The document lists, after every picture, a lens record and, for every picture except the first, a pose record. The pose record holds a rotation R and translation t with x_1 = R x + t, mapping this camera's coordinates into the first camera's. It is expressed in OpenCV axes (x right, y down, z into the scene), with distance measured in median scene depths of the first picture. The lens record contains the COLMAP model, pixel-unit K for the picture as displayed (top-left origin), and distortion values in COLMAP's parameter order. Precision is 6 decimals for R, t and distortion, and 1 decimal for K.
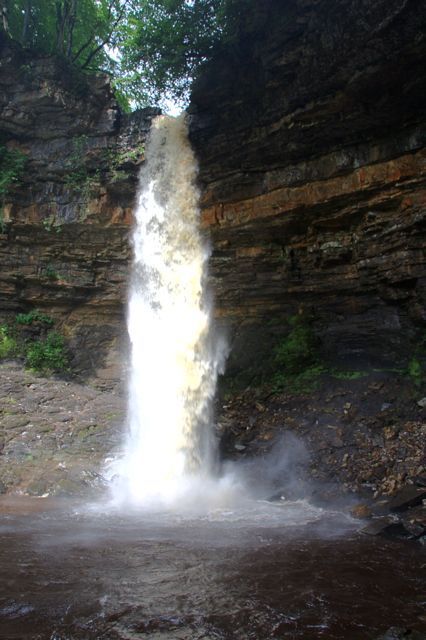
lens RADIAL K [[570.6, 0, 208.8], [0, 570.6, 326.4], [0, 0, 1]] dist [-0.047721, 0.121286]
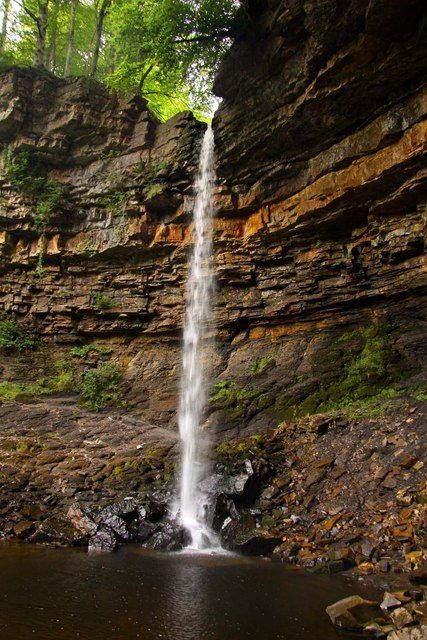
lens RADIAL K [[570.6, 0, 208.3], [0, 570.6, 329.7], [0, 0, 1]] dist [-0.047721, 0.121286]
pose [[0.949624, -0.072811, -0.304815, 0.190619], [0.048954, 0.995161, -0.085200, 0.045718], [0.309544, 0.065986, 0.948593, 0.158428]]
